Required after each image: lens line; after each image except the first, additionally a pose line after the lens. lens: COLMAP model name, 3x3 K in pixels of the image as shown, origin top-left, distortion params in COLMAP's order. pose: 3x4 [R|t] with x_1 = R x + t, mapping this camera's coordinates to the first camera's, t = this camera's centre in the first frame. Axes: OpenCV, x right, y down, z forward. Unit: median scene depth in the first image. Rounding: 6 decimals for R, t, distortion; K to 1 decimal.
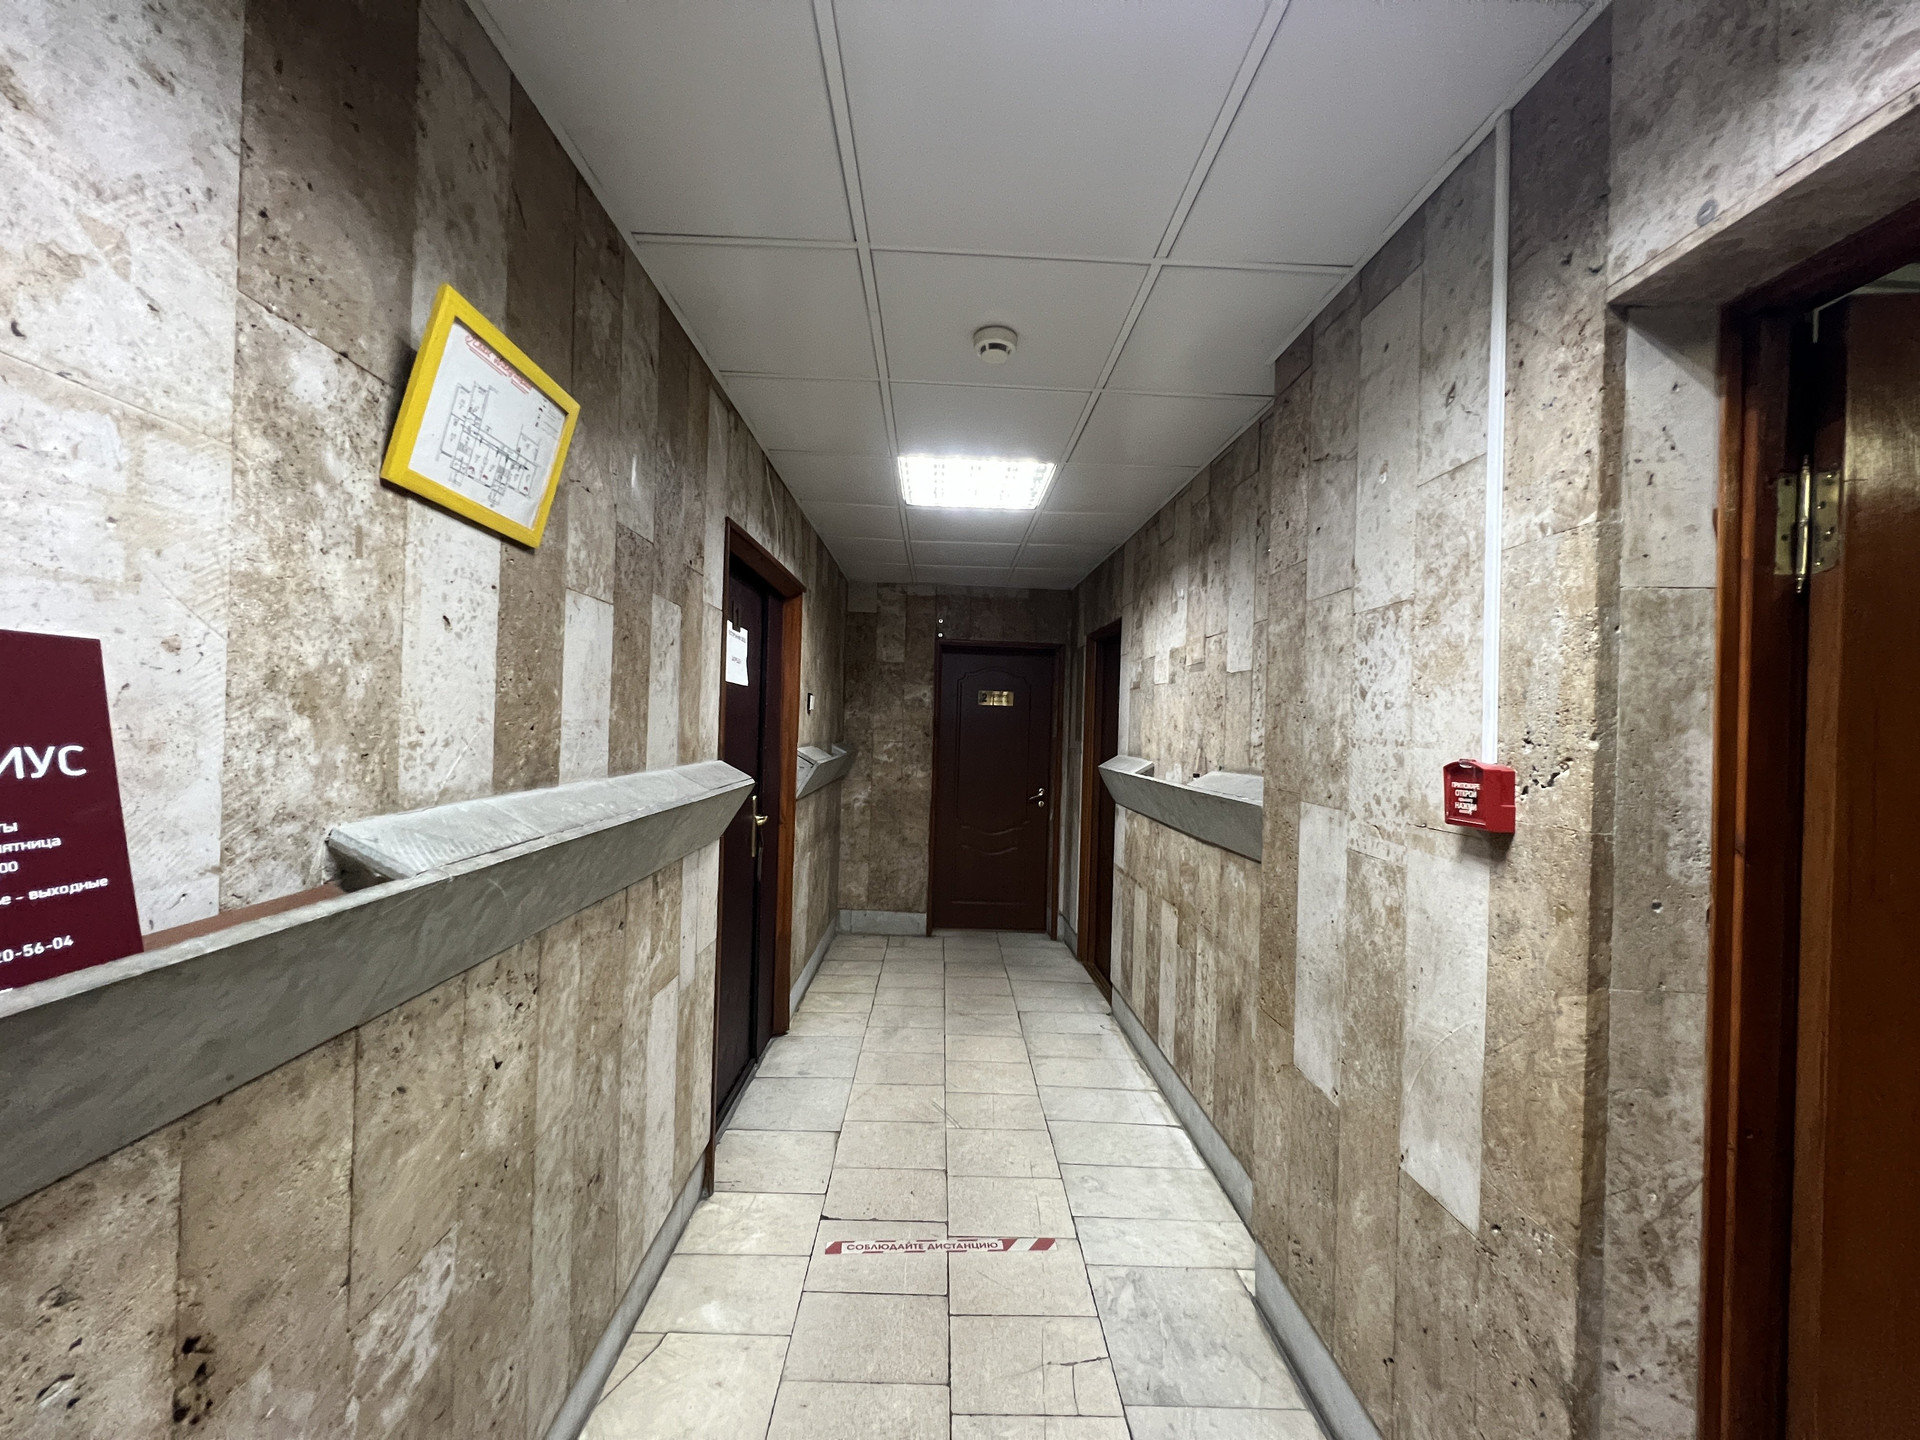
lens RADIAL K [[770.3, 0, 956.3], [0, 770.3, 728.7], [0, 0, 1]] dist [-0.000116, 0.000051]
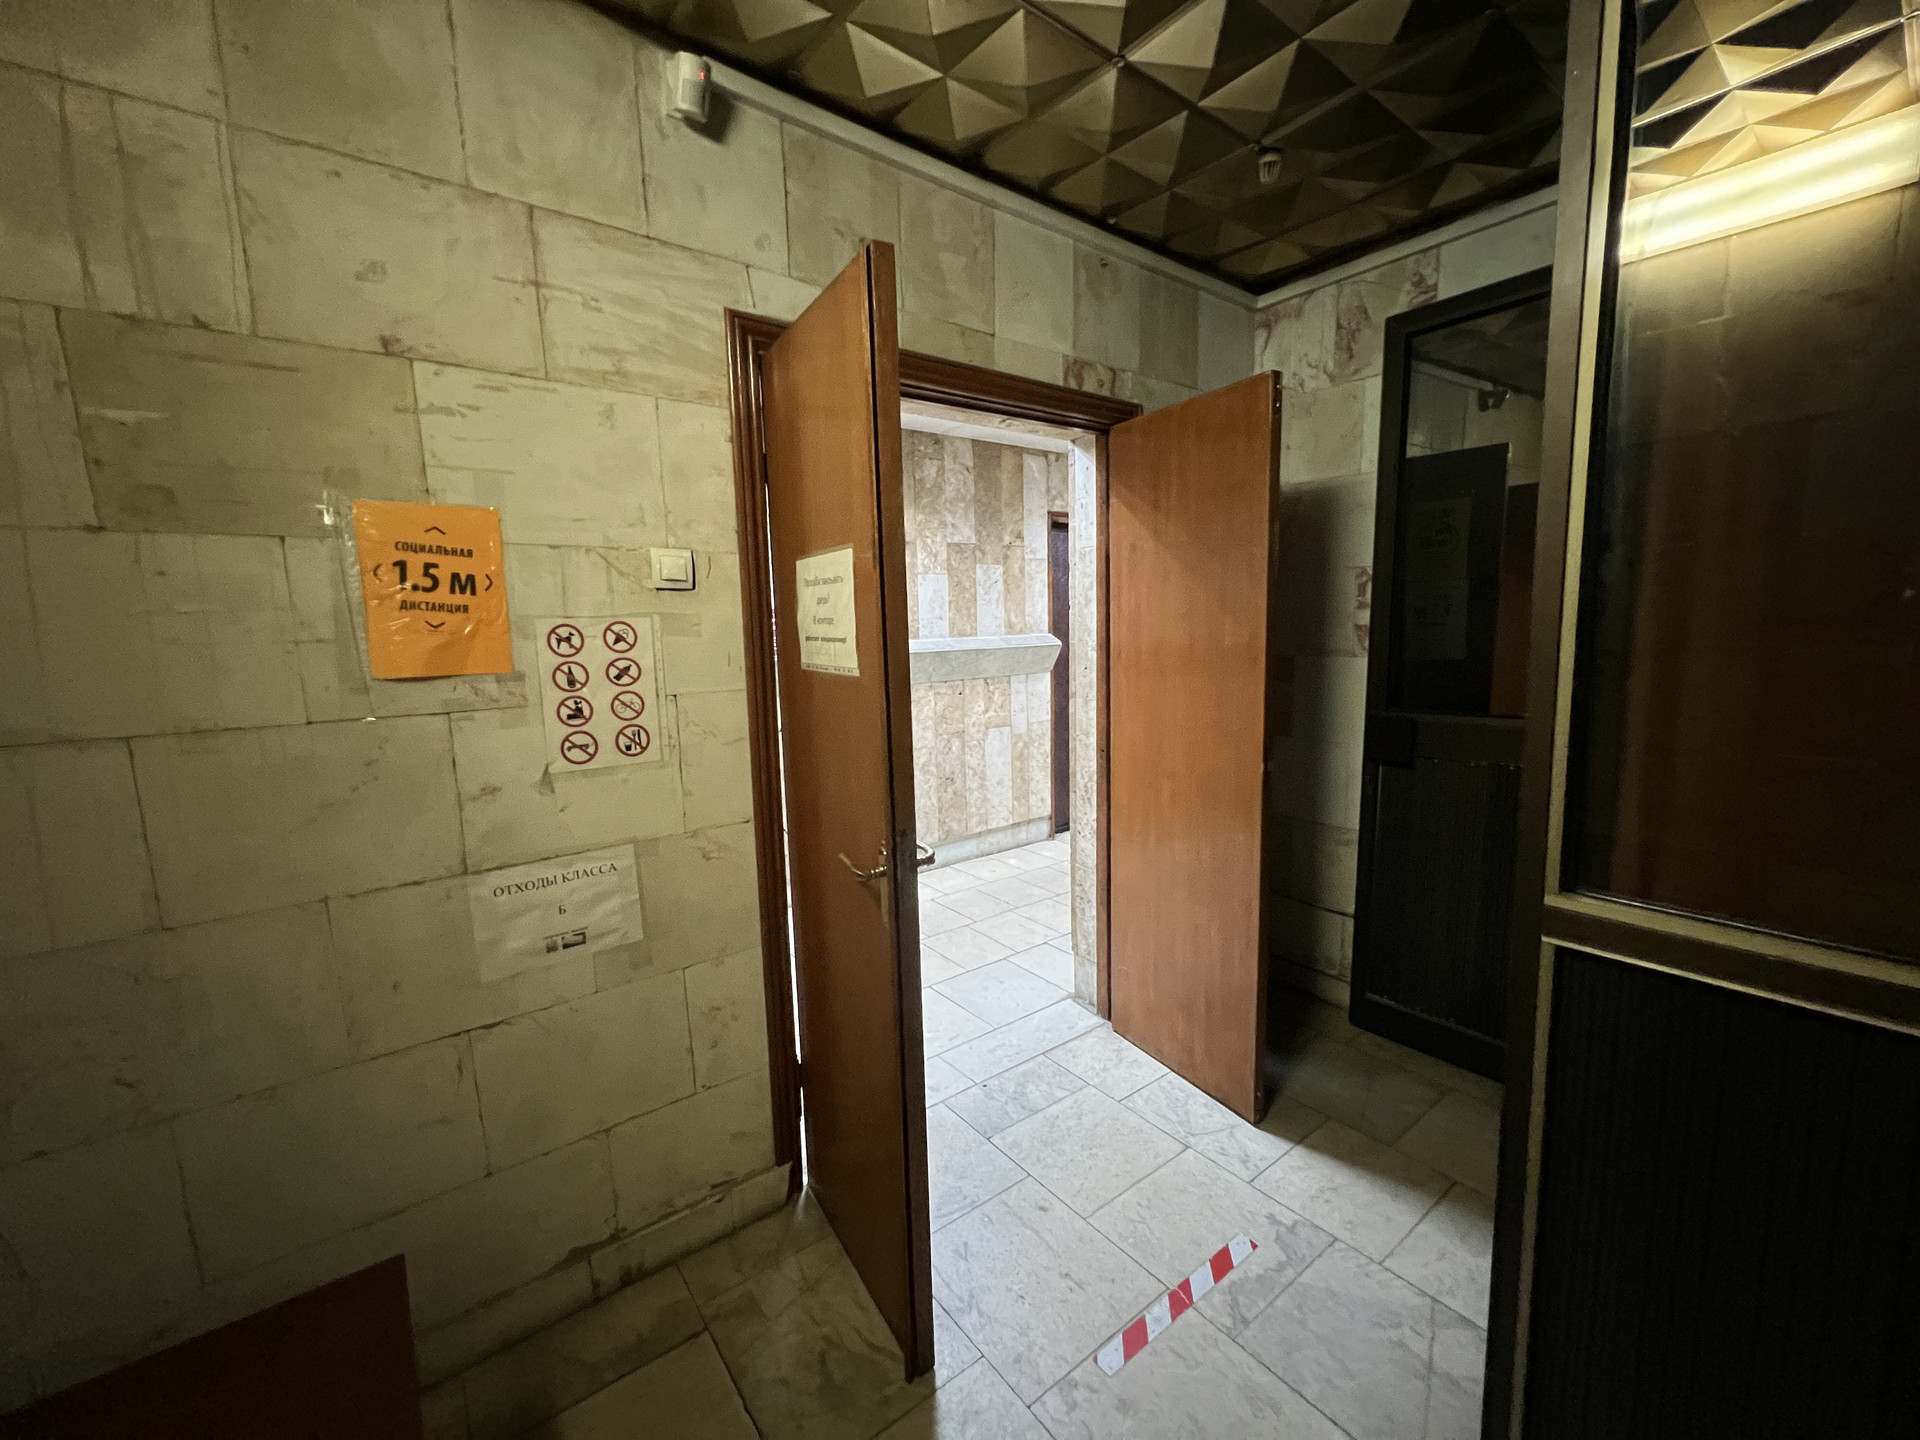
lens RADIAL K [[770.3, 0, 962.4], [0, 770.3, 722.9], [0, 0, 1]] dist [-0.000116, 0.000051]
pose [[0.592715, 0.060658, -0.803125, 1.611530], [0.045861, 0.993000, 0.108844, 0.059335], [0.804105, -0.101346, 0.585785, -0.539352]]
